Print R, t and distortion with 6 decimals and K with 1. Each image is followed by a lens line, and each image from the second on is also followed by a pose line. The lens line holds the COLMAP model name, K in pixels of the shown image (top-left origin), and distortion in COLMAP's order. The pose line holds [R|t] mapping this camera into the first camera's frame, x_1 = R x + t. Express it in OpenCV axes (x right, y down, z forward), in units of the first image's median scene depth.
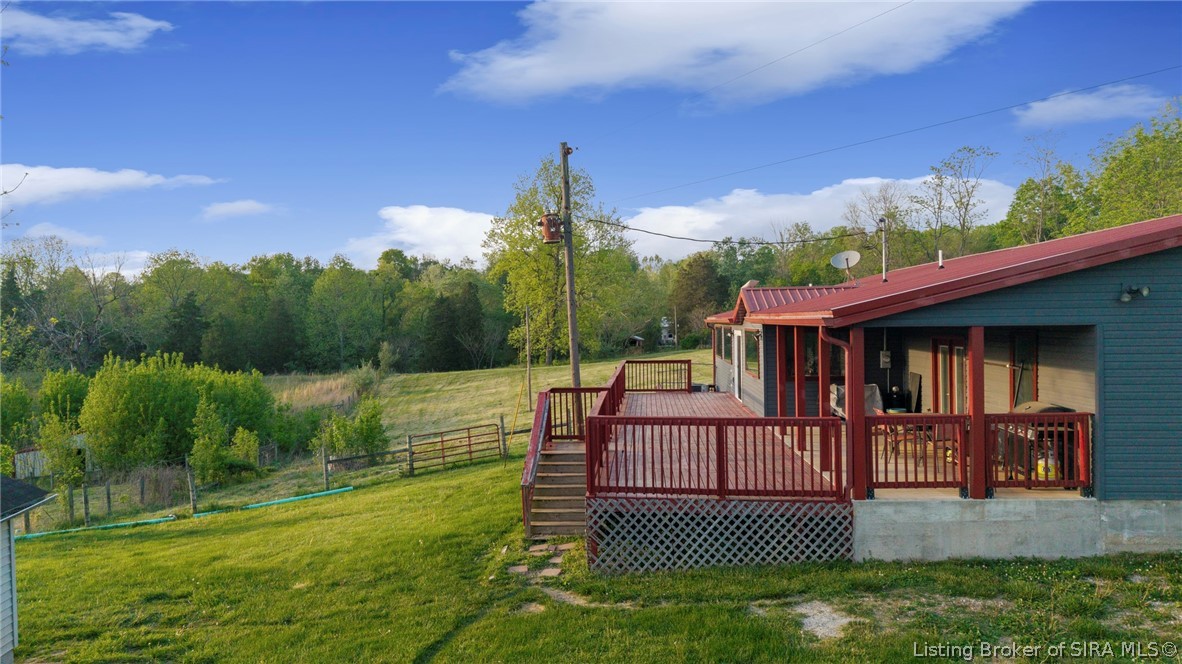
lens RADIAL K [[846.1, 0, 593.3], [0, 846.1, 344.4], [0, 0, 1]] dist [0.029441, -0.048875]
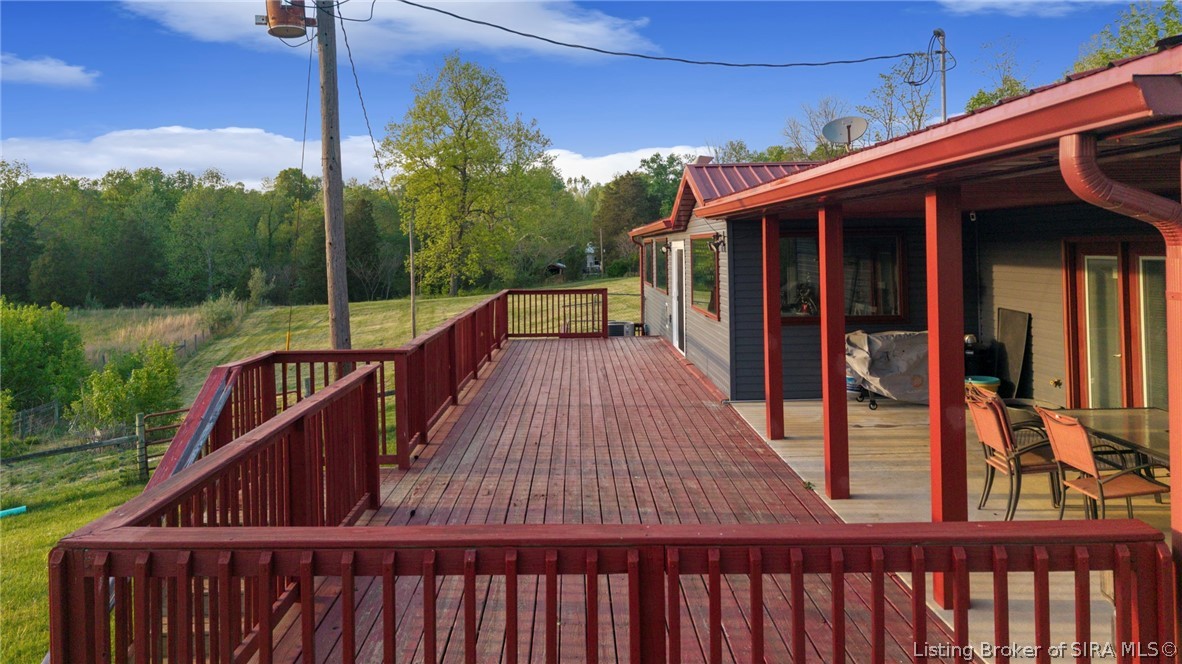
lens RADIAL K [[846.1, 0, 596.1], [0, 846.1, 331.1], [0, 0, 1]] dist [0.029441, -0.048875]
pose [[0.996366, -0.008062, 0.084792, 0.019644], [0.002319, 0.997709, 0.067608, 0.002750], [-0.085143, -0.067166, 0.994102, 0.132015]]
